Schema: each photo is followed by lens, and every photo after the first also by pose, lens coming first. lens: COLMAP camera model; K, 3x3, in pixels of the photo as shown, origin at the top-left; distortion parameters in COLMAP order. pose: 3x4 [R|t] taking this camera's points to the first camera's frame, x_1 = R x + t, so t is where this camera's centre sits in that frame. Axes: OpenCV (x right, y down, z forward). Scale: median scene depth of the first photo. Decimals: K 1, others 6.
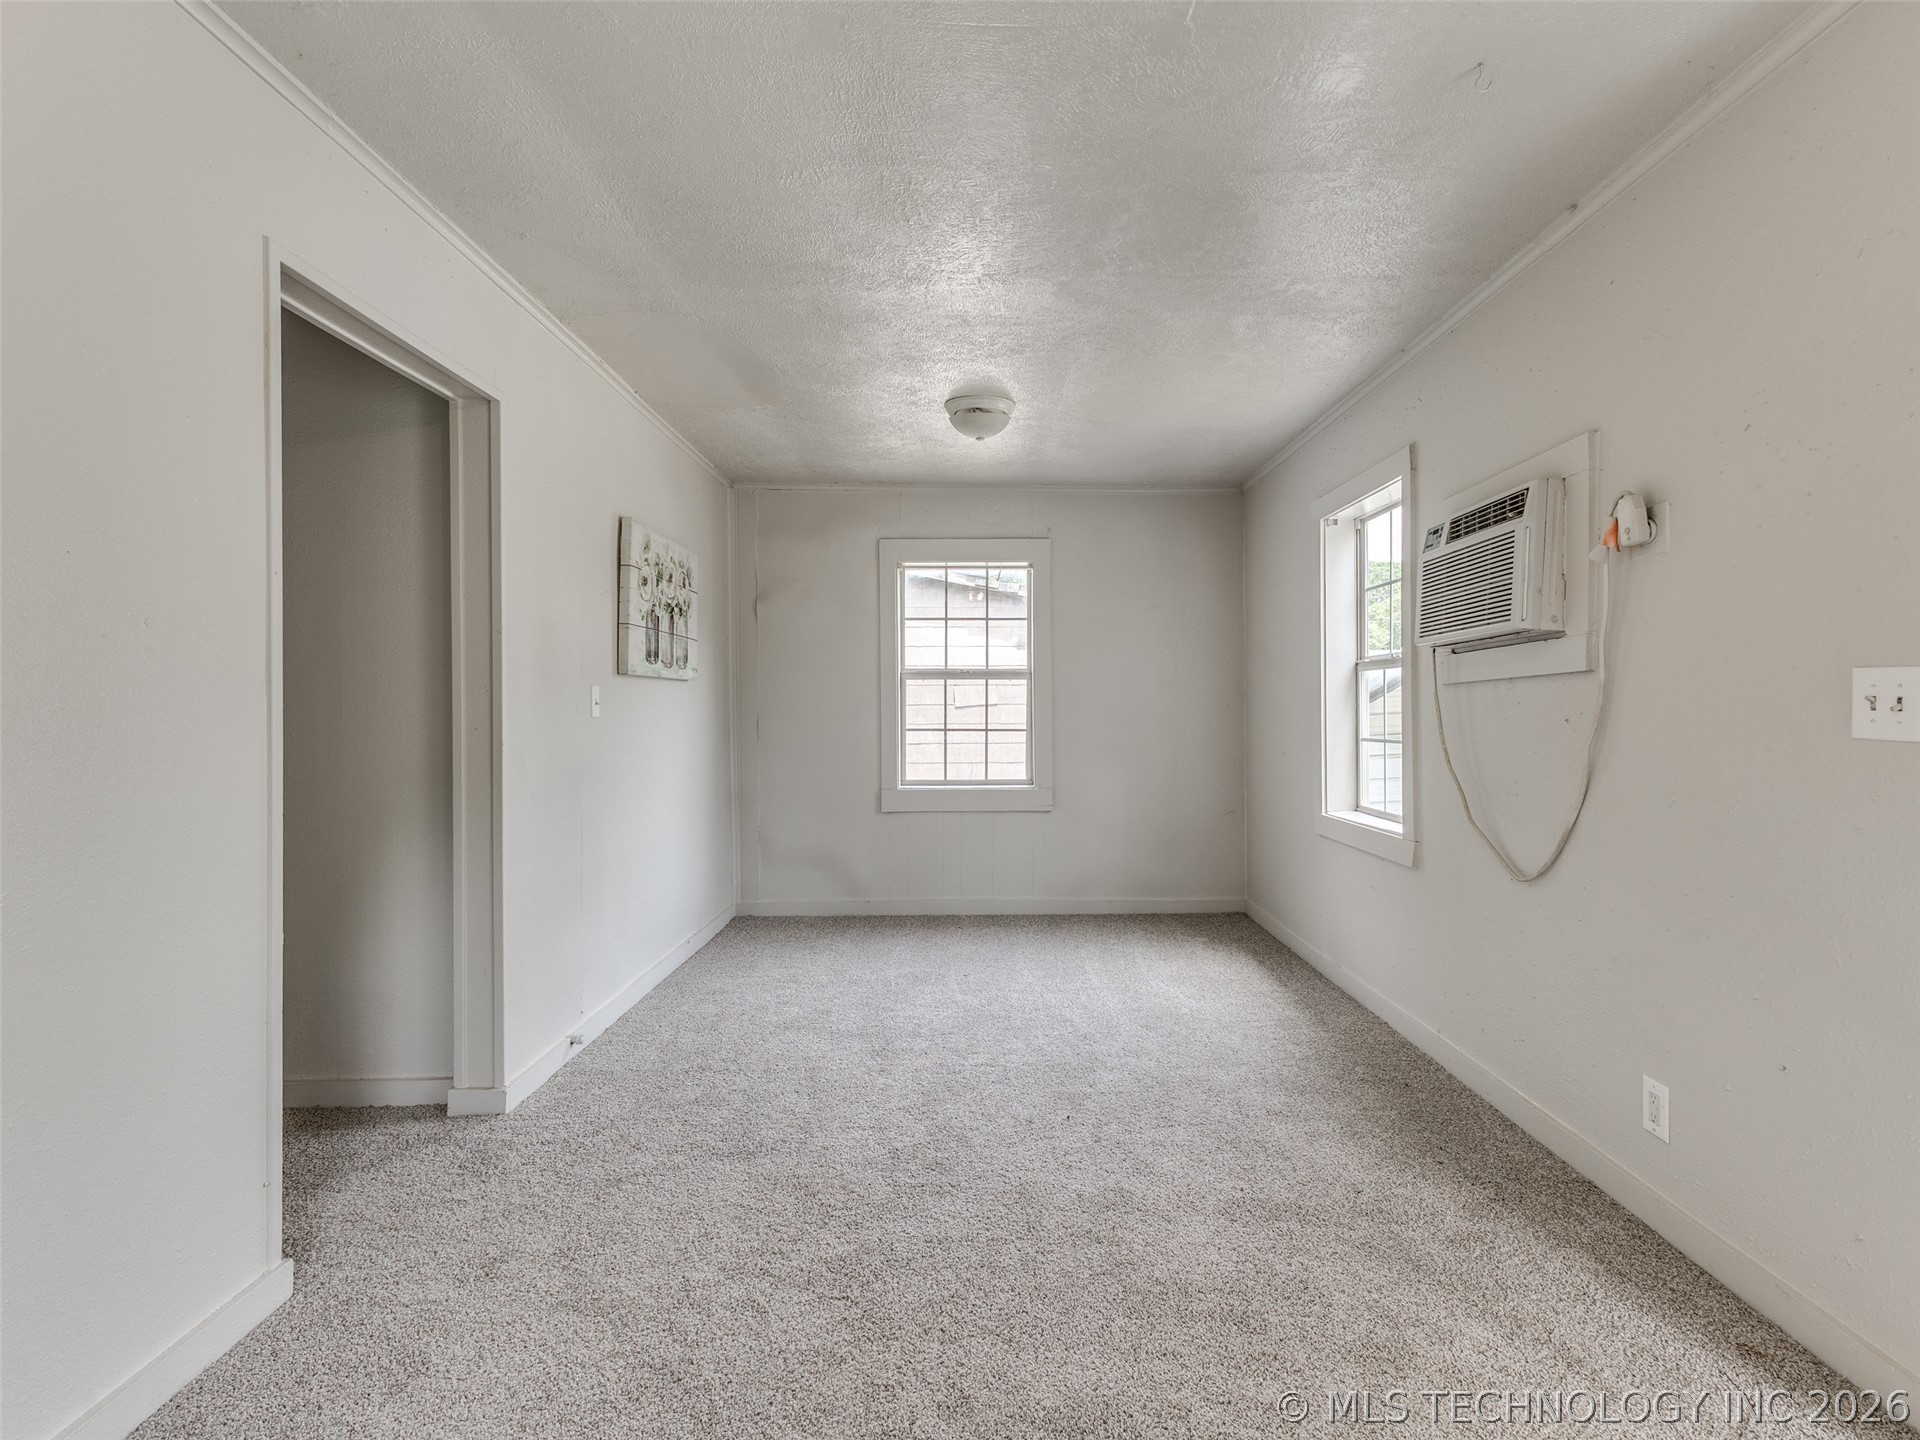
lens RADIAL K [[936.2, 0, 974.6], [0, 936.2, 720.2], [0, 0, 1]] dist [0.009365, -0.001460]
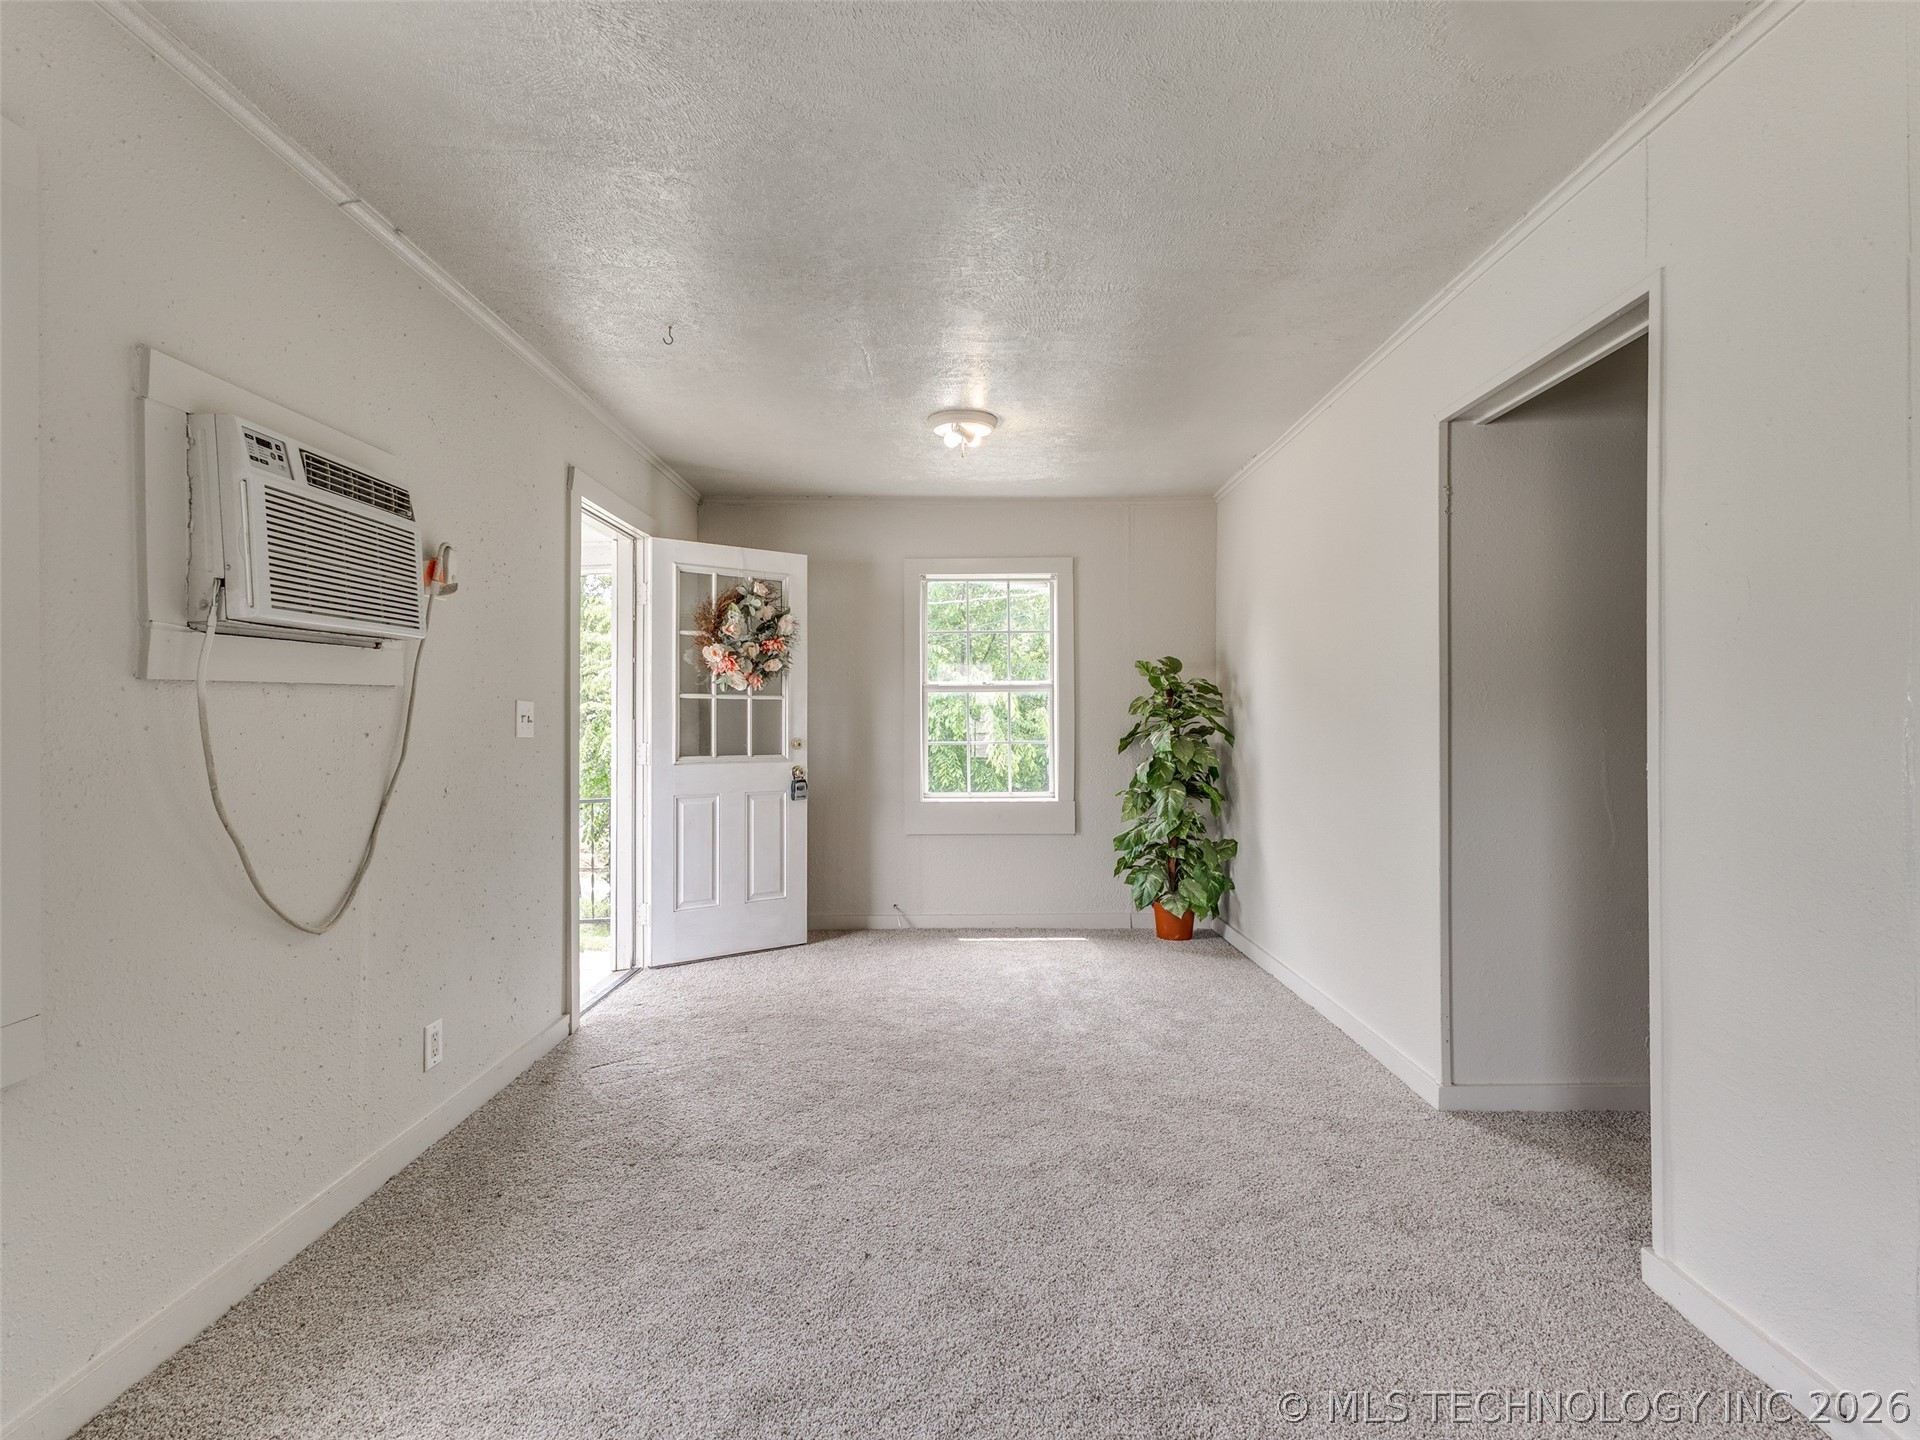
lens RADIAL K [[936.2, 0, 961.6], [0, 936.2, 713.3], [0, 0, 1]] dist [0.009365, -0.001460]
pose [[-0.999723, -0.000141, -0.023532, 0.046282], [-0.000370, 0.999953, 0.009712, -0.029964], [0.023529, 0.009718, -0.999676, 1.833885]]
